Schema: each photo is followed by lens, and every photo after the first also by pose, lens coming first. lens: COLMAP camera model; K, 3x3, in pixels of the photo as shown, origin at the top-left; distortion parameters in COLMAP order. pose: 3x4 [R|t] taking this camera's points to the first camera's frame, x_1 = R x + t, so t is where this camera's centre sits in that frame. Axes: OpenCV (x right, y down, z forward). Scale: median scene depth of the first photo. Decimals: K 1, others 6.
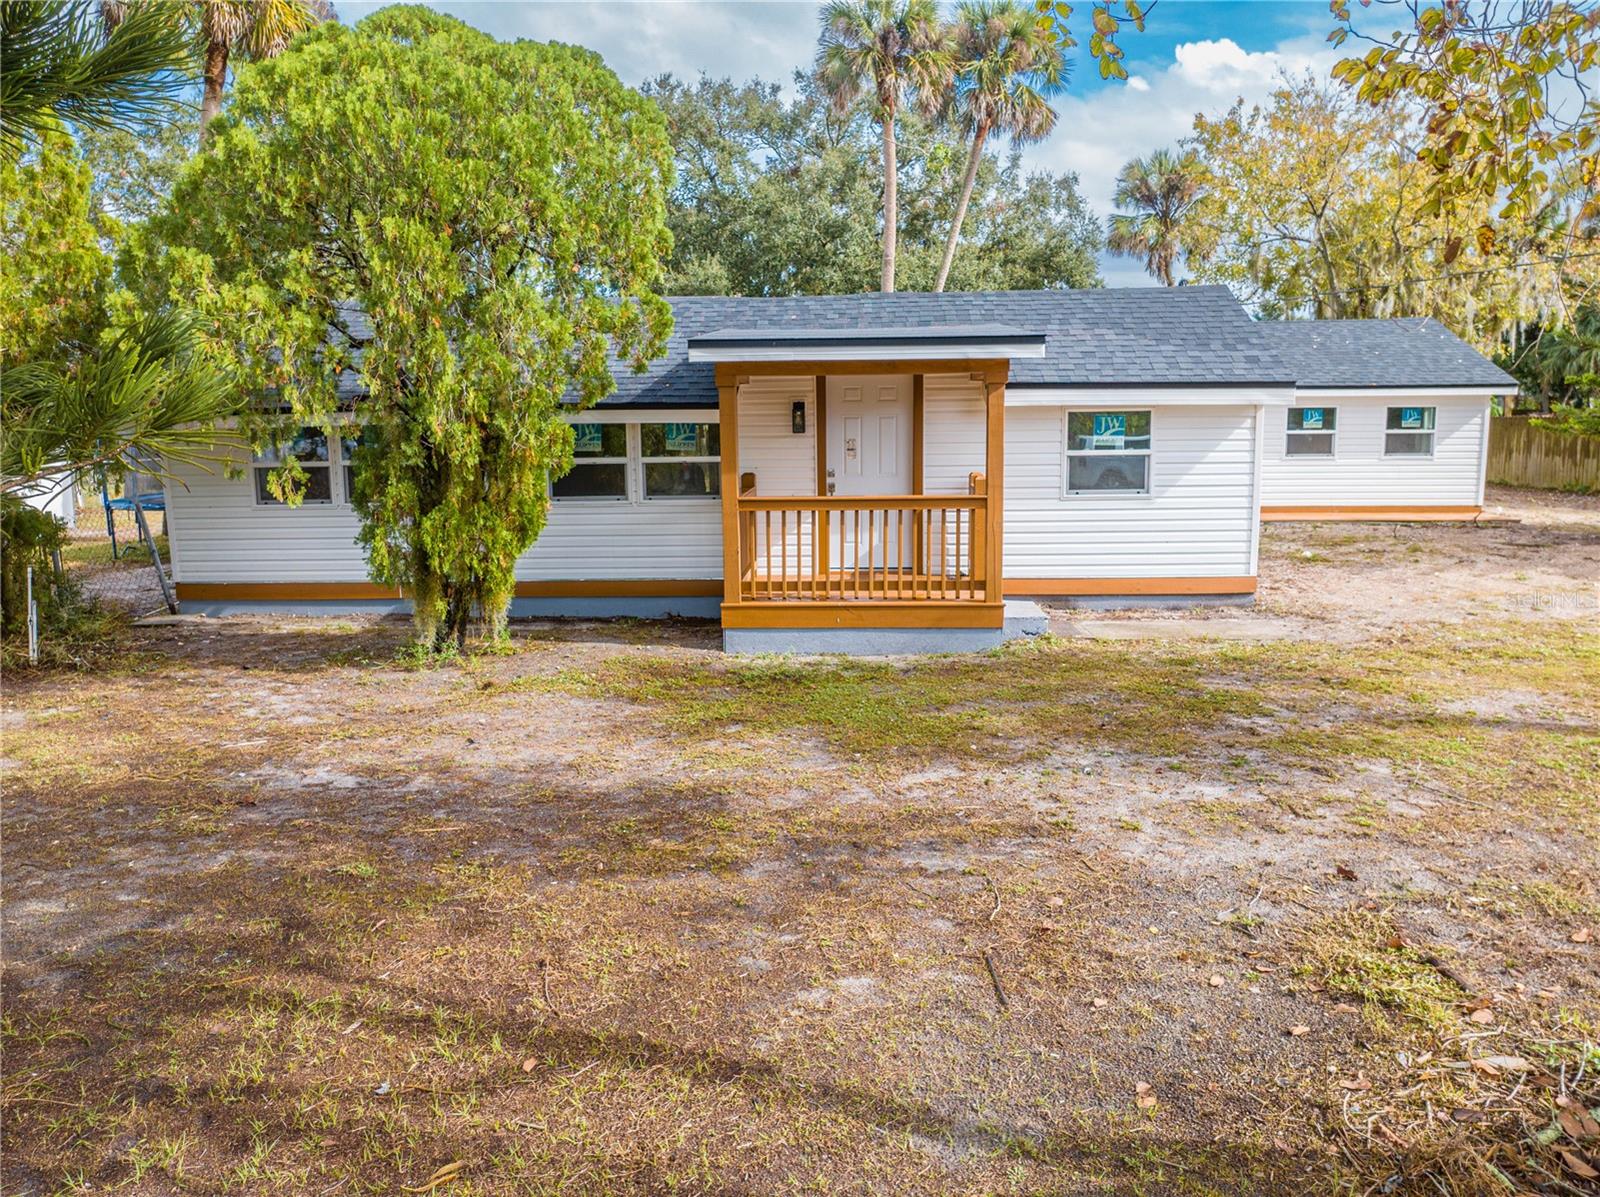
lens RADIAL K [[1132.4, 0, 796.1], [0, 1132.4, 601.1], [0, 0, 1]] dist [-0.036242, 0.002314]
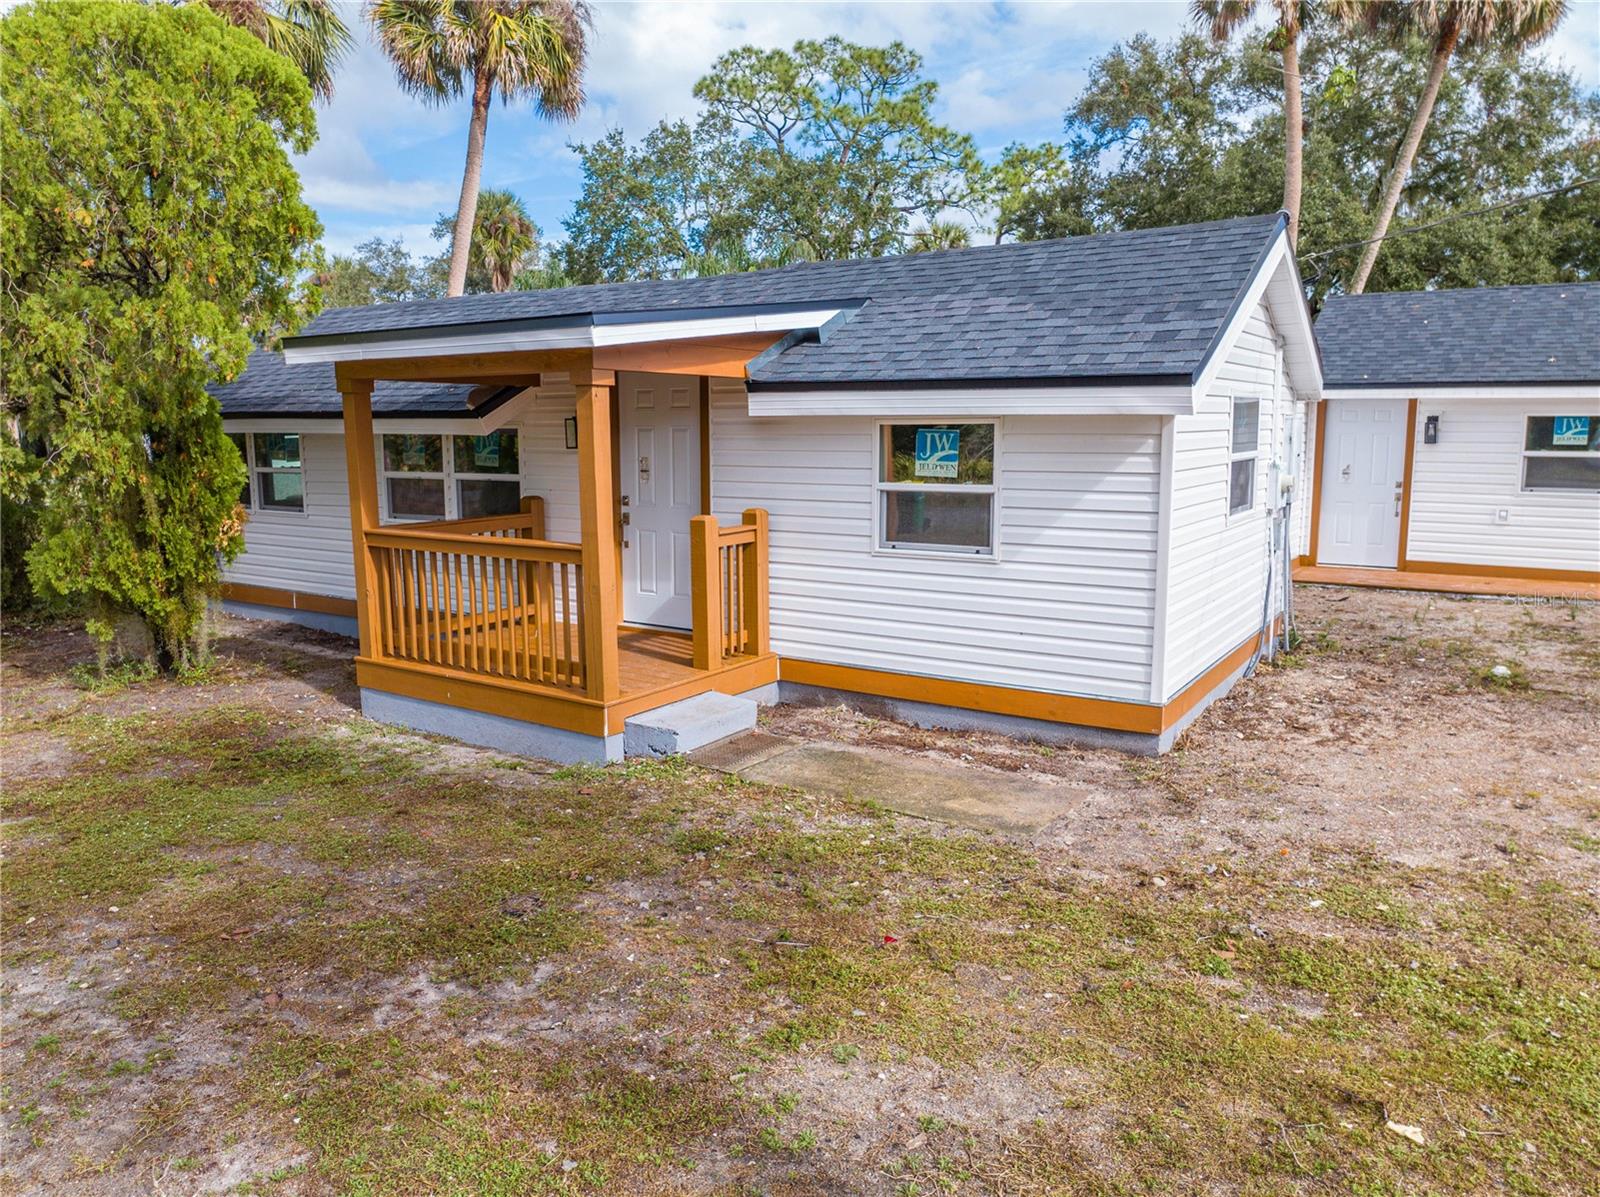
lens RADIAL K [[1132.4, 0, 796.1], [0, 1132.4, 601.1], [0, 0, 1]] dist [-0.036242, 0.002314]
pose [[0.853110, 0.088825, -0.514114, 0.542616], [-0.086992, 0.995824, 0.027699, -0.076589], [0.514427, 0.021094, 0.857274, 0.397940]]
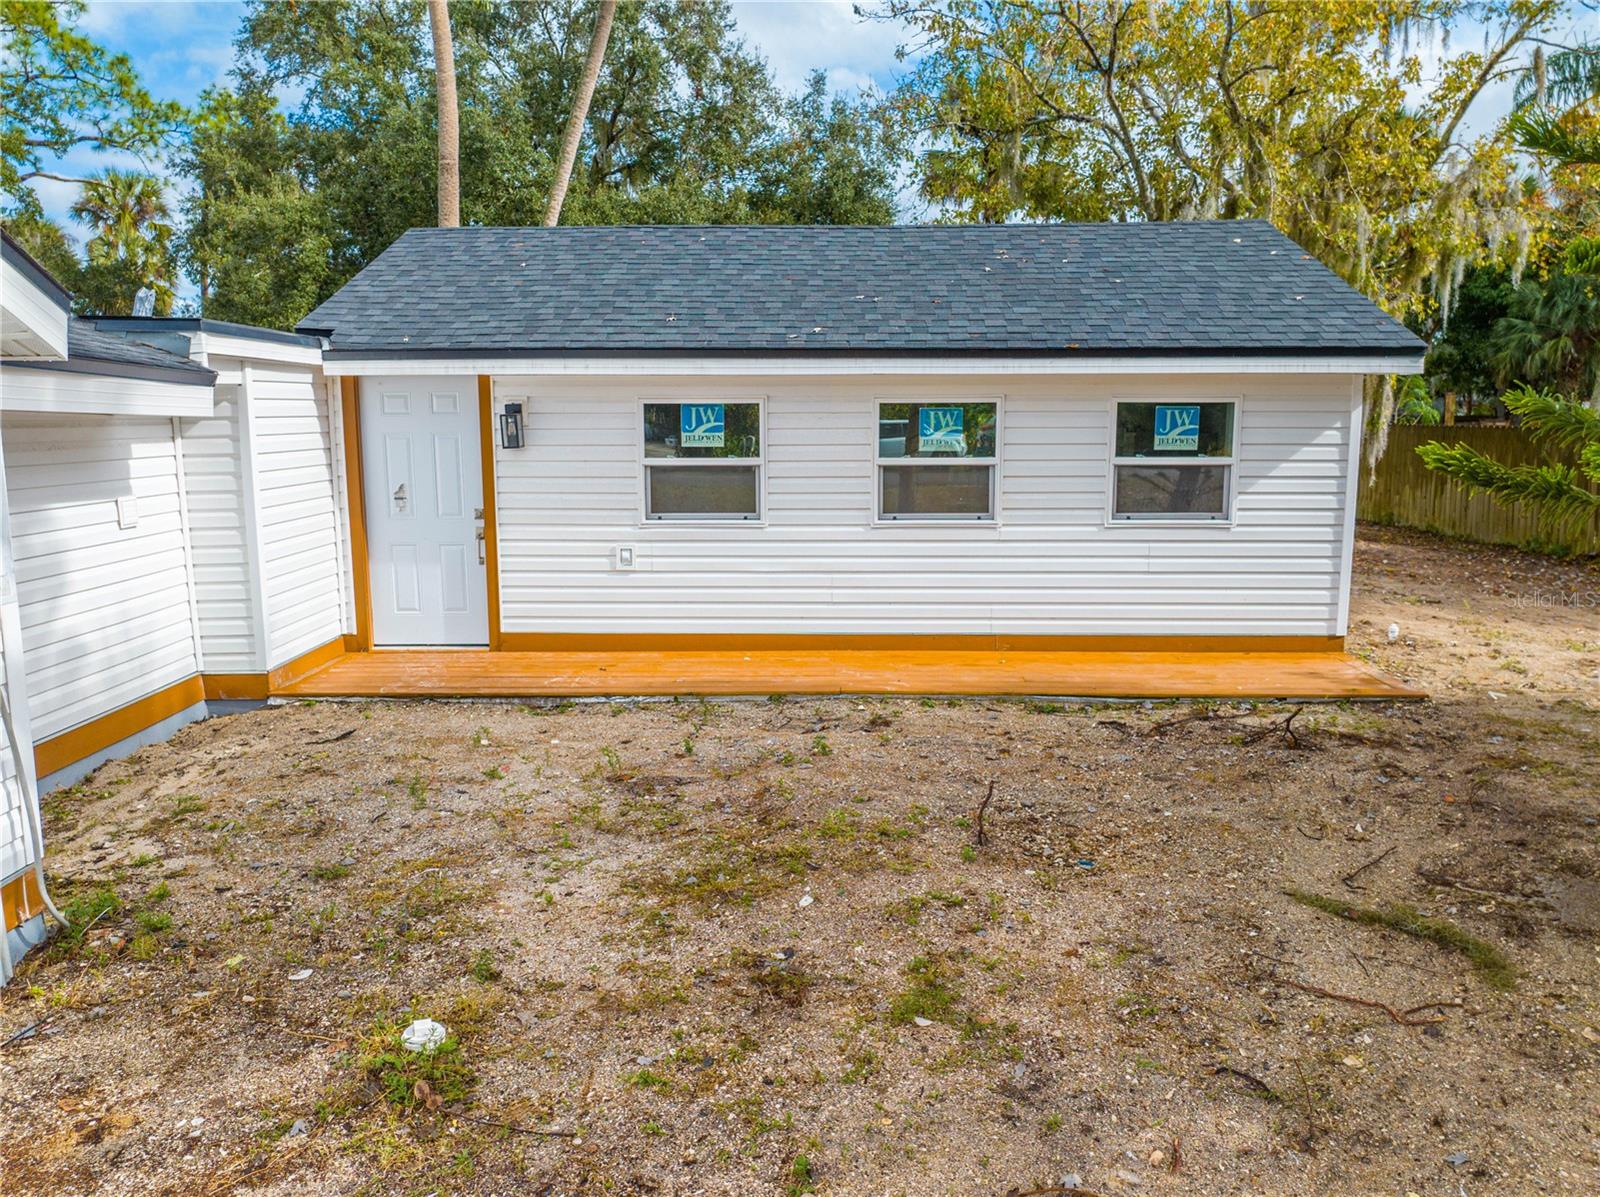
lens RADIAL K [[1133.4, 0, 800.0], [0, 1133.4, 598.5], [0, 0, 1]] dist [-0.025604, -0.001899]
pose [[0.999393, 0.005723, 0.034350, 0.649118], [-0.005633, 0.999980, -0.002710, -0.161533], [-0.034365, 0.002515, 0.999406, 0.957920]]
